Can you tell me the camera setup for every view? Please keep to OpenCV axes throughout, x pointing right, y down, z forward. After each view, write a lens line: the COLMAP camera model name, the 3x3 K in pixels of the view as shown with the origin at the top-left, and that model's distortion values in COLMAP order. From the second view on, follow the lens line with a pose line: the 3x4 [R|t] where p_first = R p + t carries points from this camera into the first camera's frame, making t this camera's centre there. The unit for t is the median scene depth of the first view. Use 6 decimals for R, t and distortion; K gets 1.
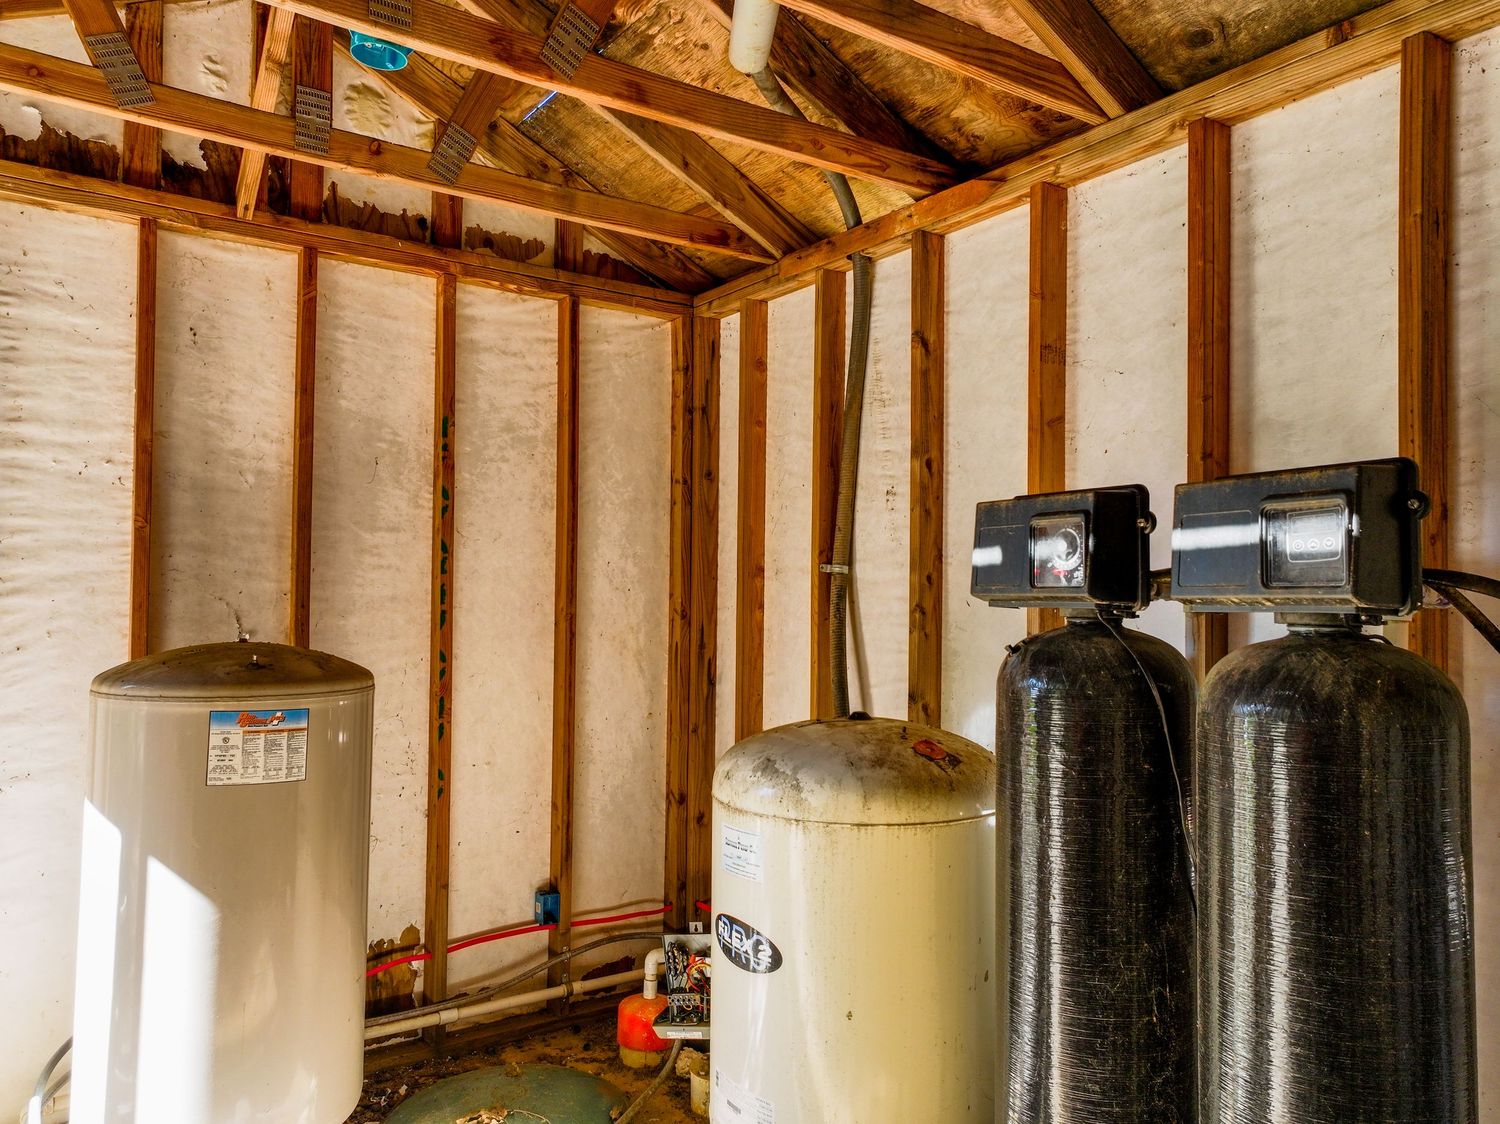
lens RADIAL K [[1057.0, 0, 746.8], [0, 1057.0, 560.1], [0, 0, 1]] dist [0.001430, 0.011419]
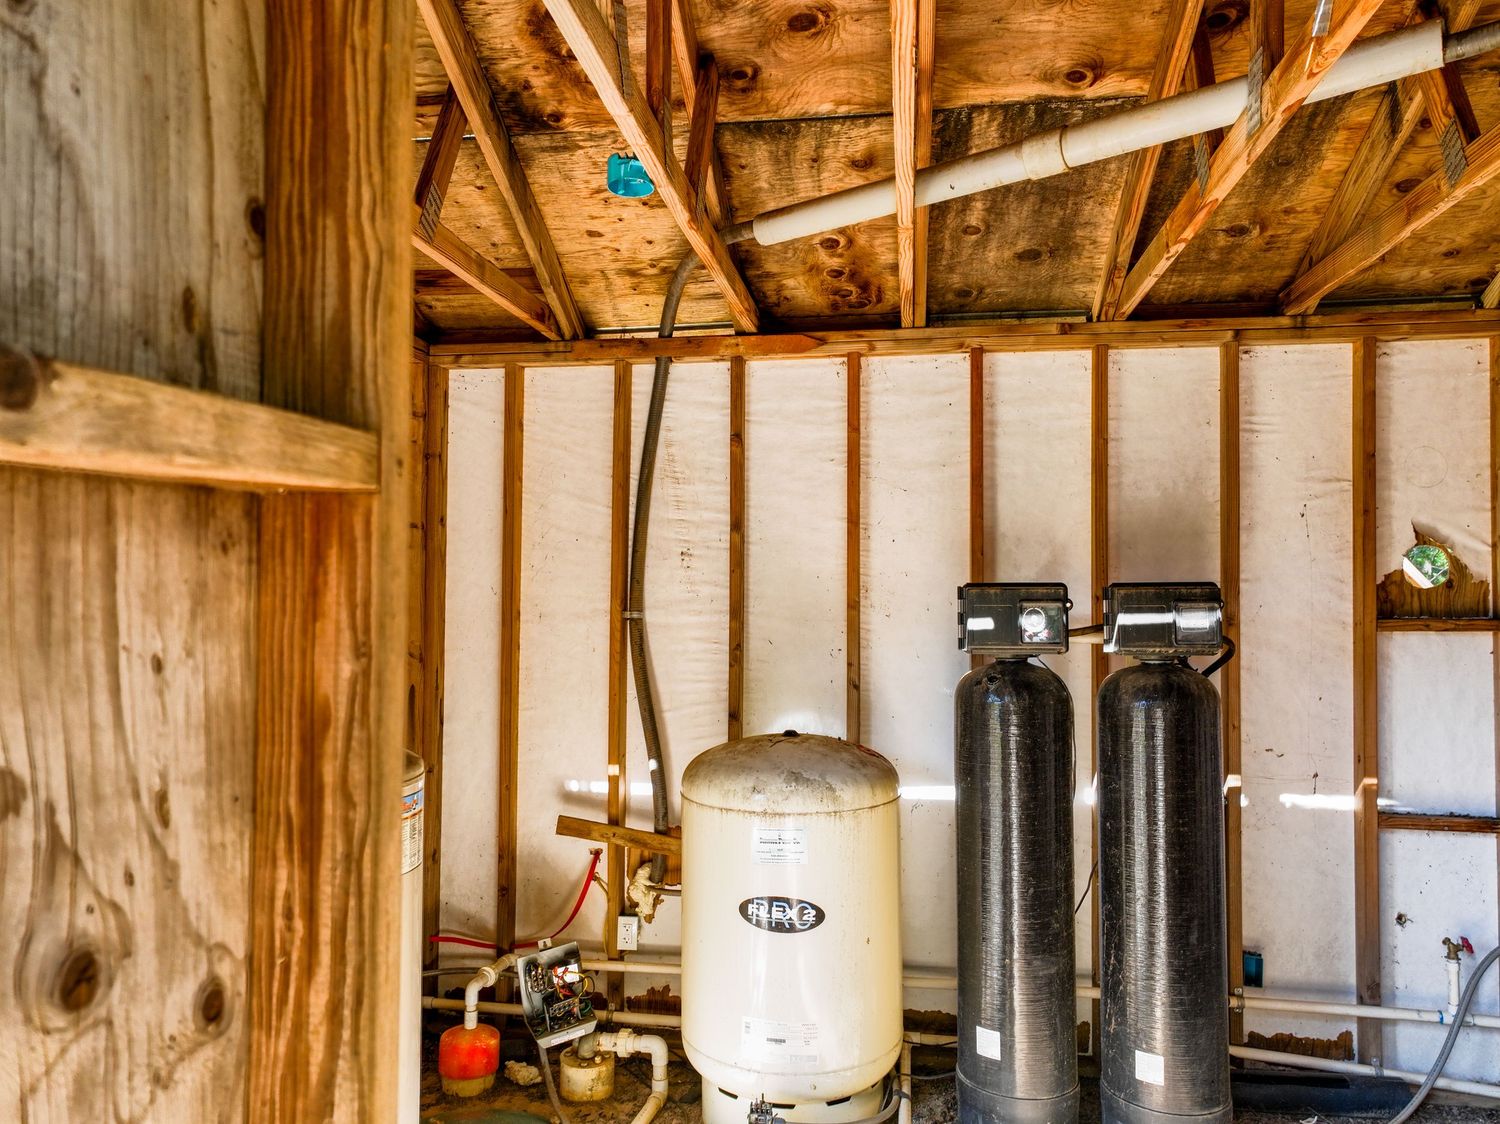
lens RADIAL K [[1057.0, 0, 746.8], [0, 1057.0, 560.1], [0, 0, 1]] dist [0.001430, 0.011419]
pose [[0.682536, 0.008833, 0.730798, -0.958642], [-0.014370, 0.999896, 0.001335, -0.078089], [-0.730711, -0.011413, 0.682592, 0.127866]]
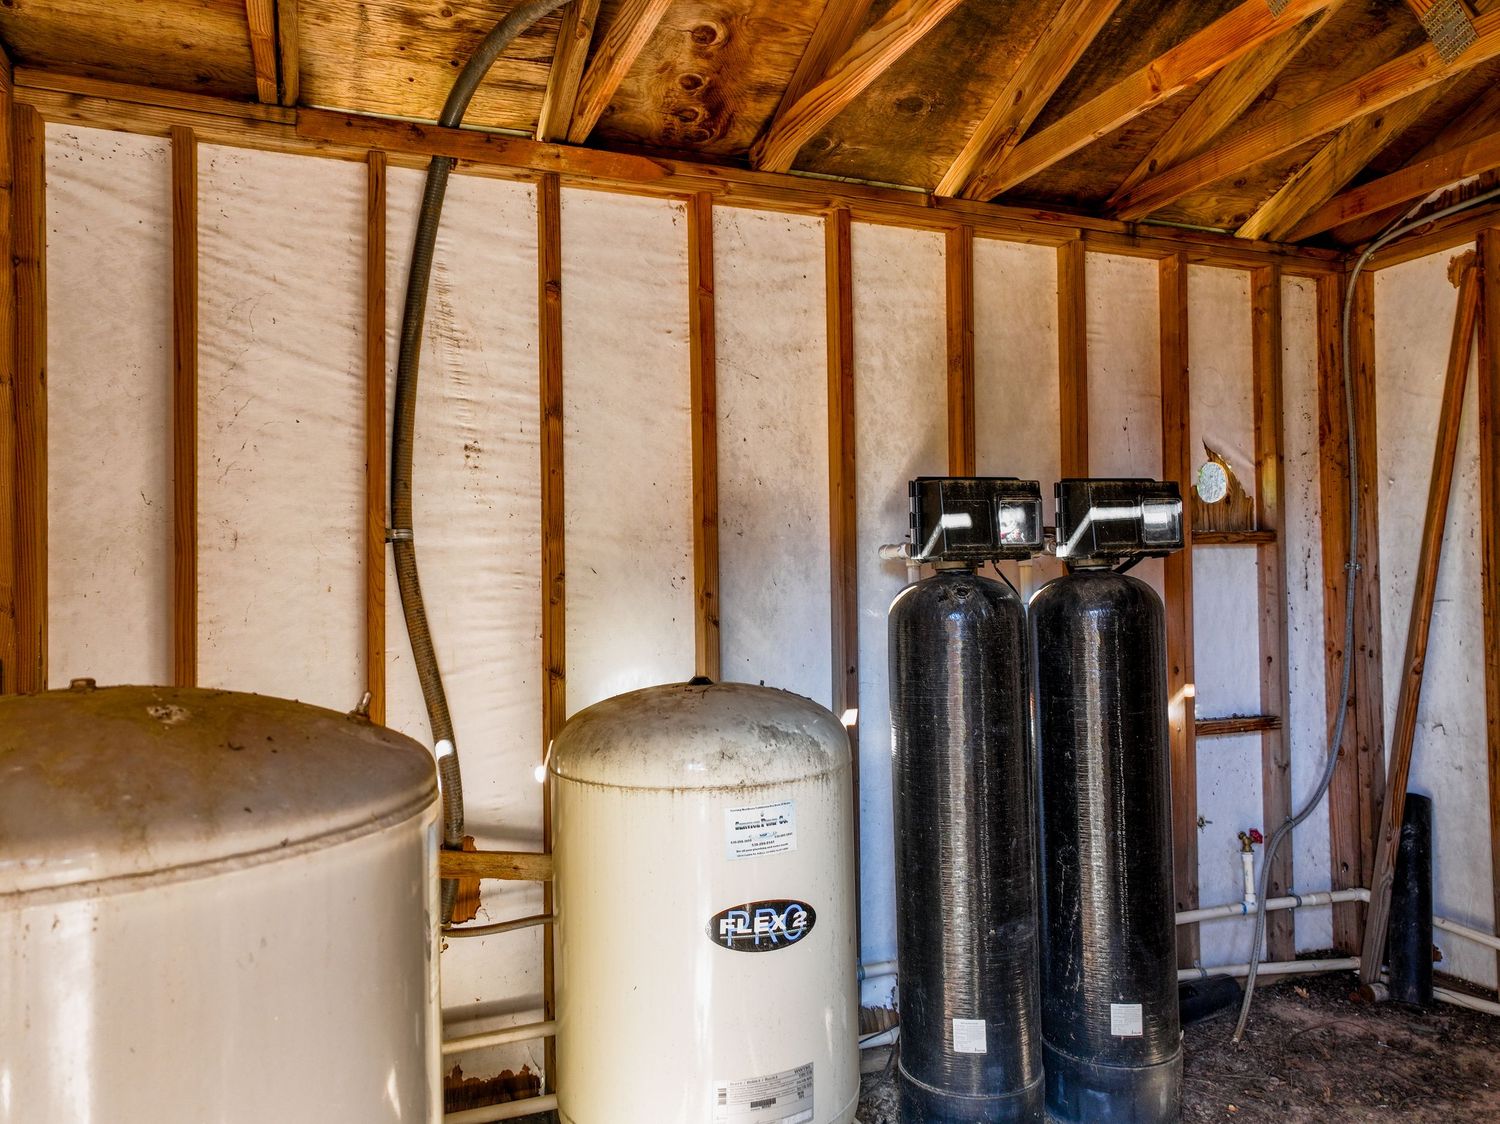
lens RADIAL K [[1057.0, 0, 746.8], [0, 1057.0, 560.1], [0, 0, 1]] dist [0.001430, 0.011419]
pose [[0.215029, -0.001101, 0.976607, -0.884280], [-0.005998, 0.999979, 0.002447, 0.033535], [-0.976589, -0.006384, 0.215018, 0.778487]]
